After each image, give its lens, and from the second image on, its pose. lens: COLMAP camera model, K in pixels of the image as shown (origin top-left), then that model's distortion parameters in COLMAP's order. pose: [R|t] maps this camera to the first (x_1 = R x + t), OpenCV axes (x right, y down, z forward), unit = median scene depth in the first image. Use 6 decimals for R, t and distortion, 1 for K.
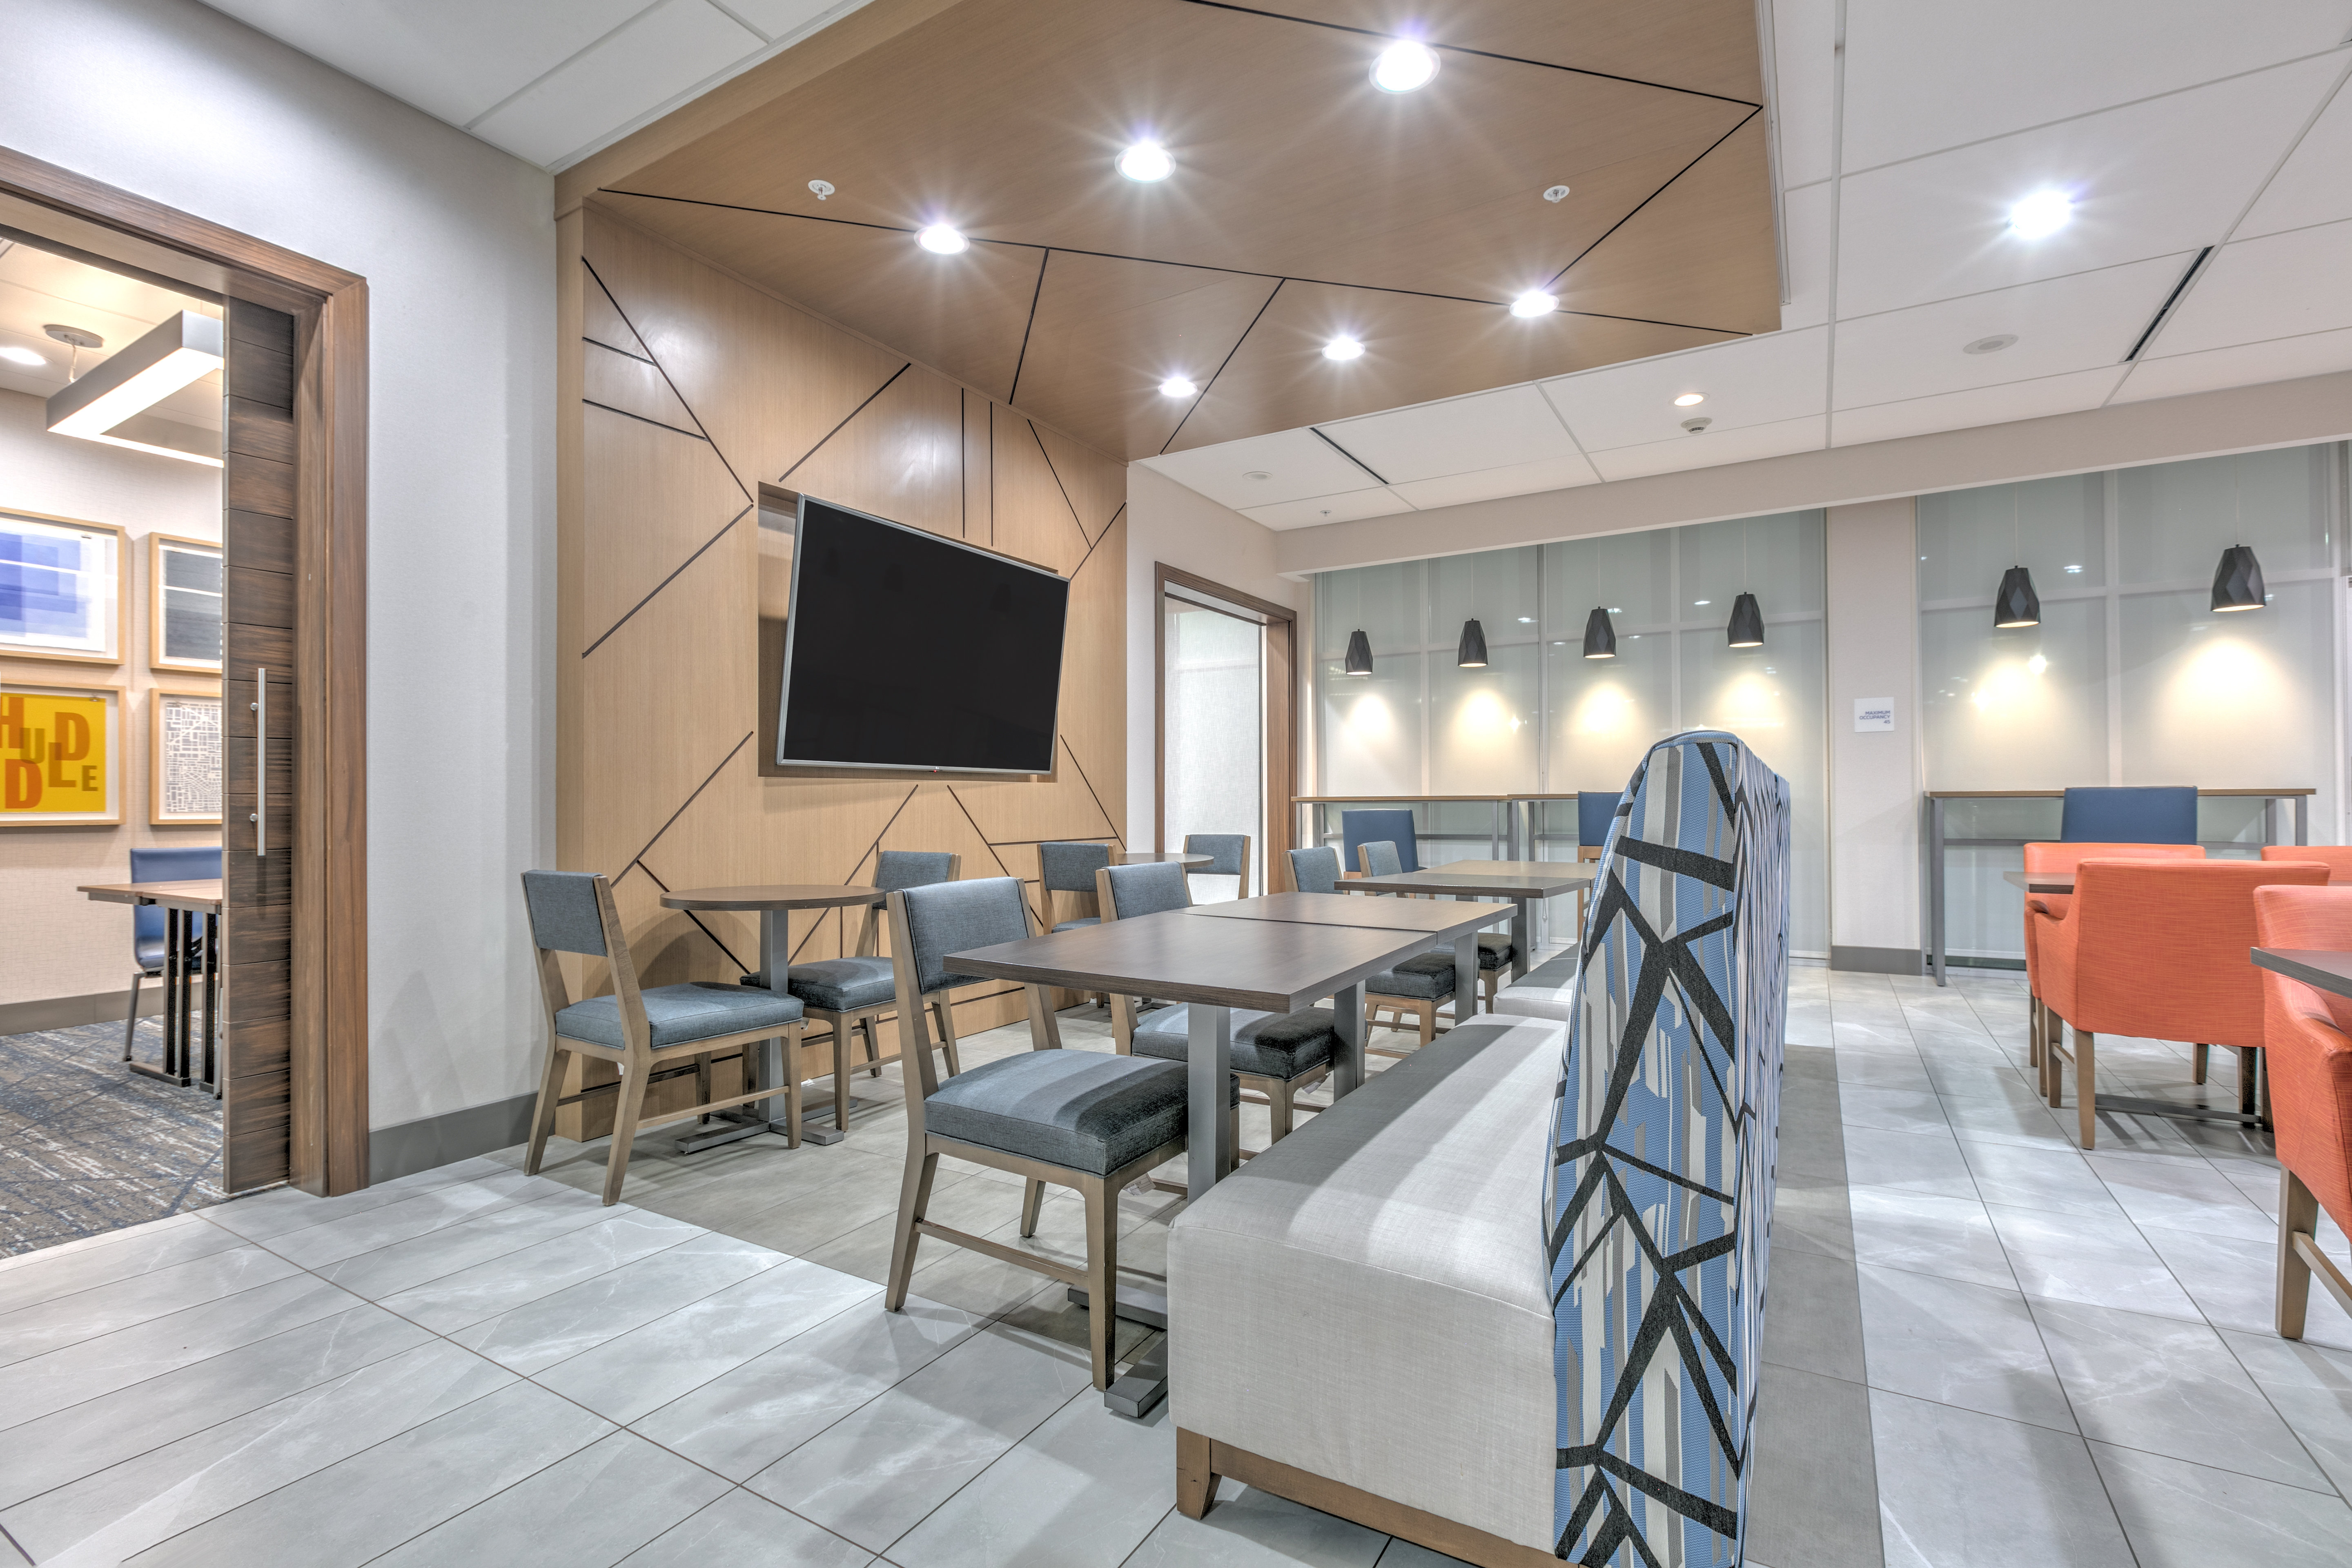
lens RADIAL K [[1064.5, 0, 1176.0], [0, 1064.5, 784.0], [0, 0, 1]] dist [0.010427, -0.000273]
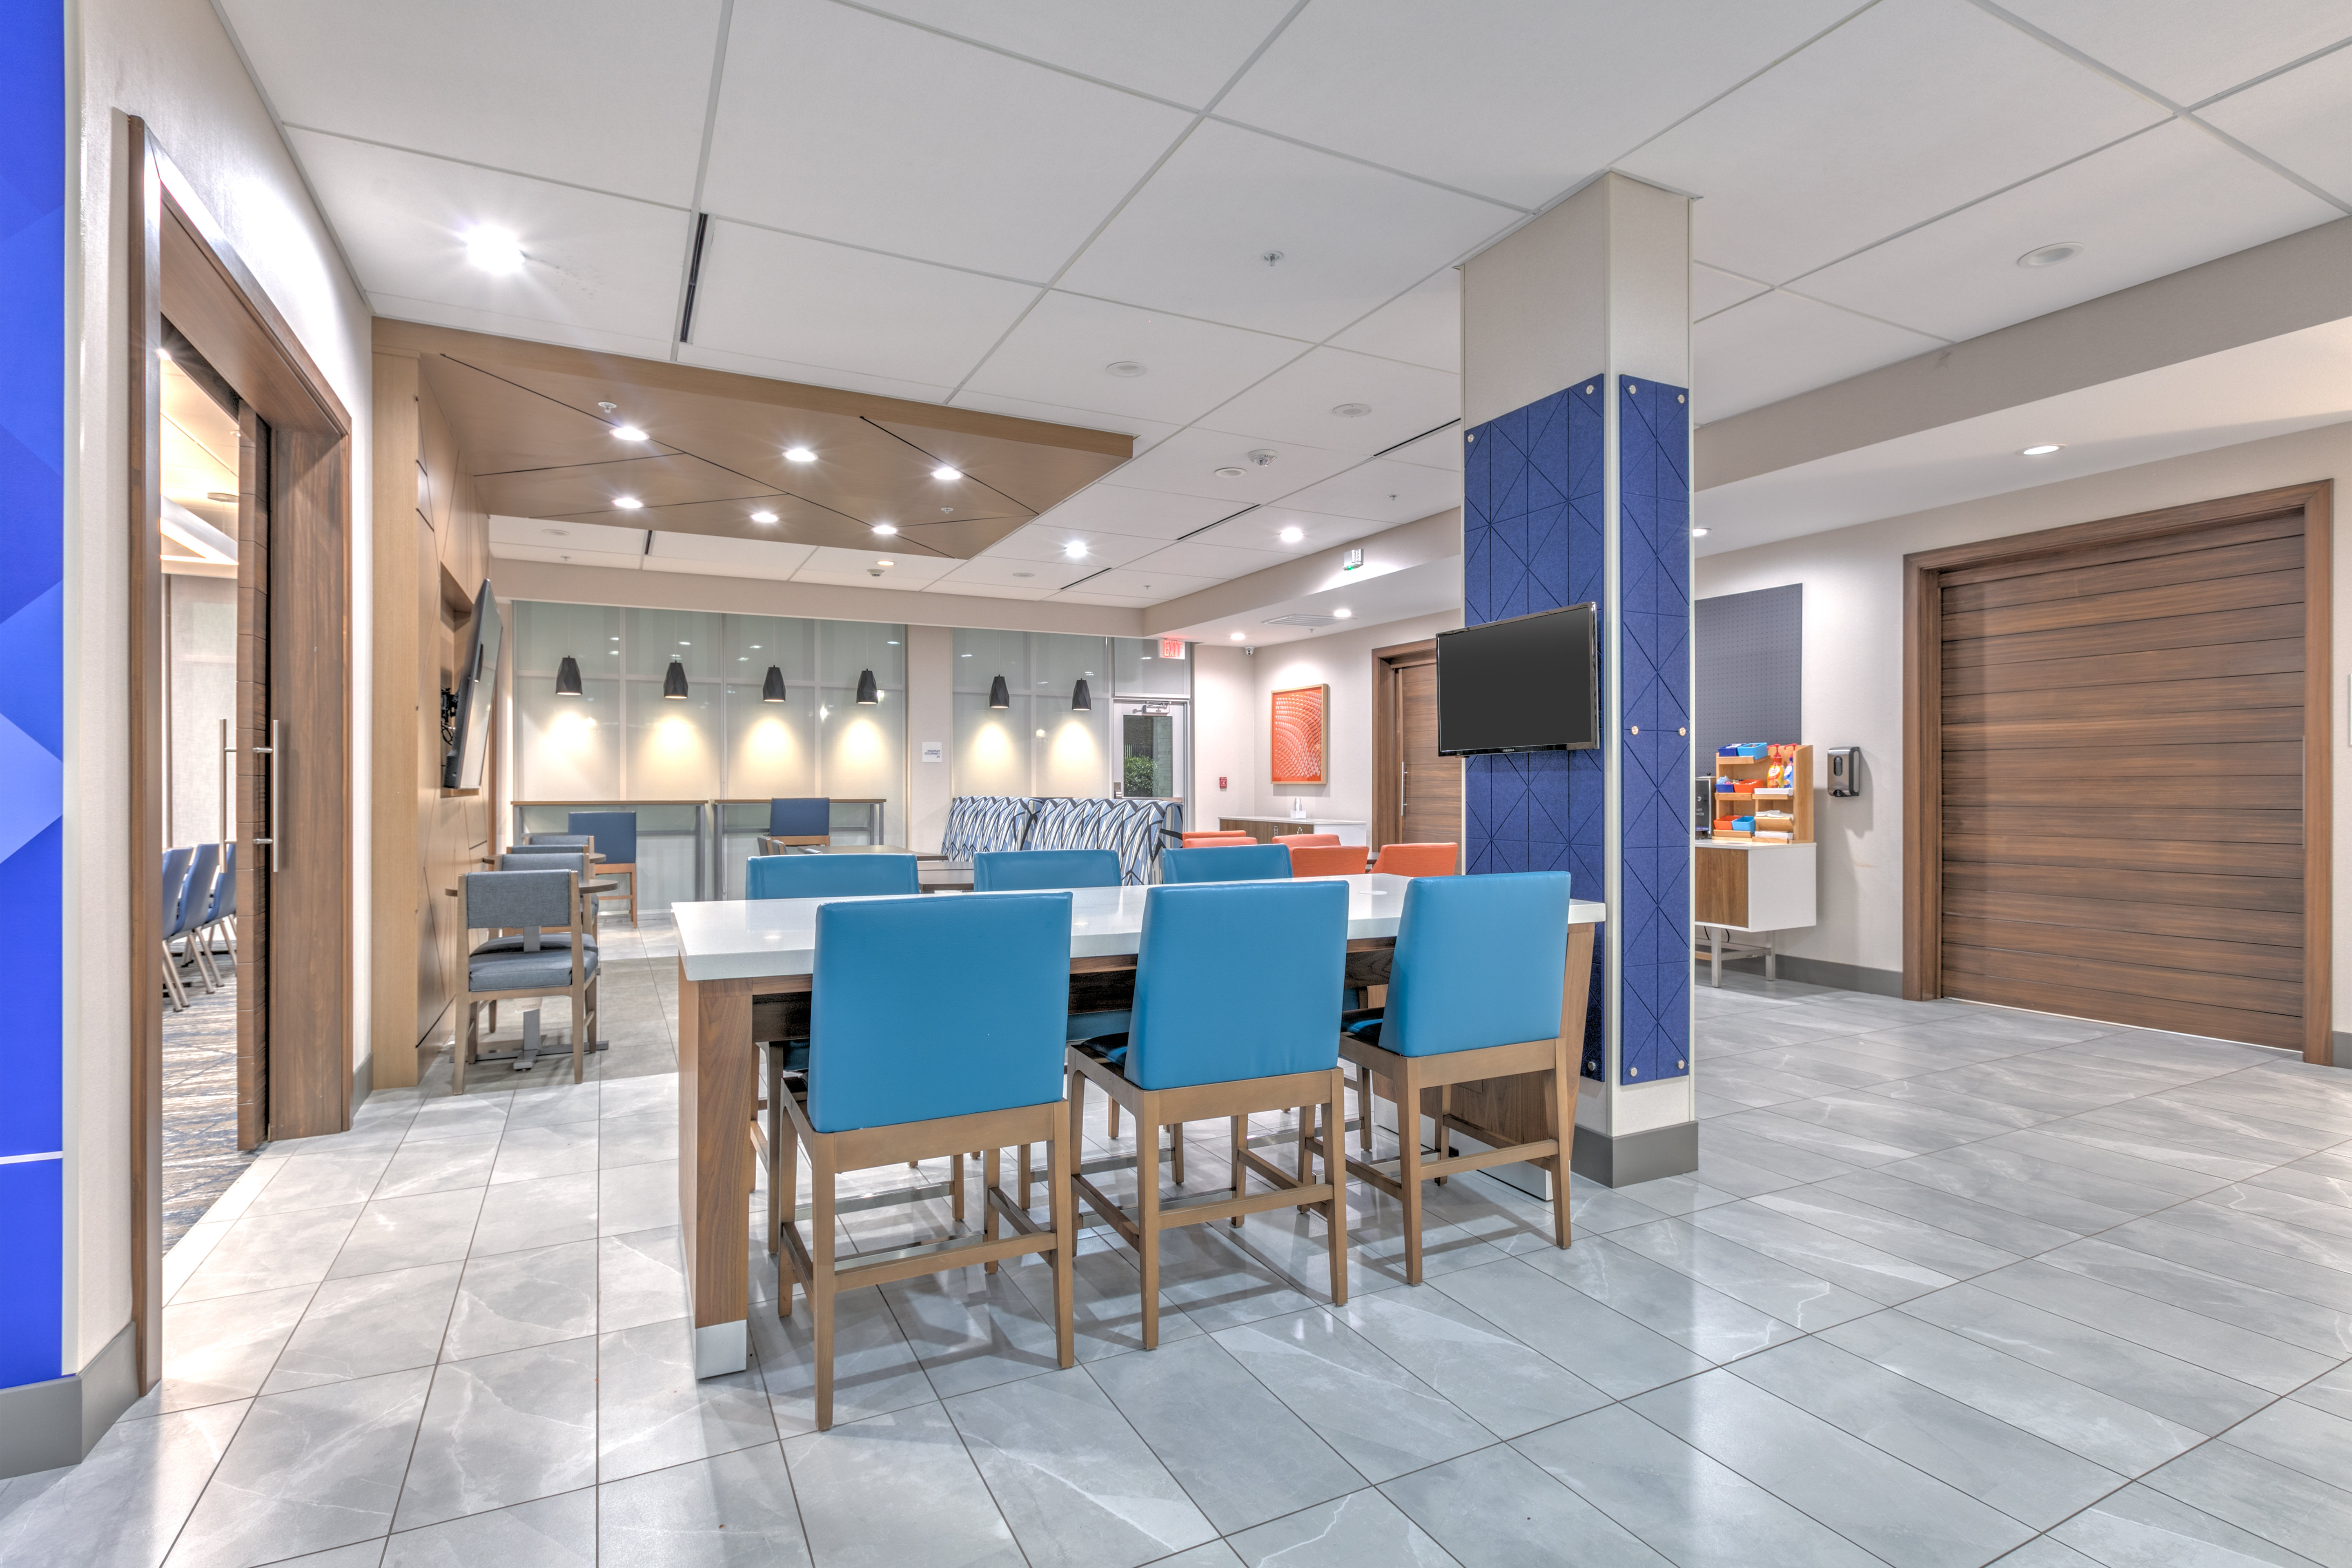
lens RADIAL K [[1148.0, 0, 1176.0], [0, 1148.0, 784.0], [0, 0, 1]] dist [-0.002009, 0.000743]
pose [[0.527021, 0.004943, 0.849838, -1.122256], [-0.015953, 0.999864, 0.004077, -0.047192], [-0.849703, -0.015706, 0.527028, -0.455897]]
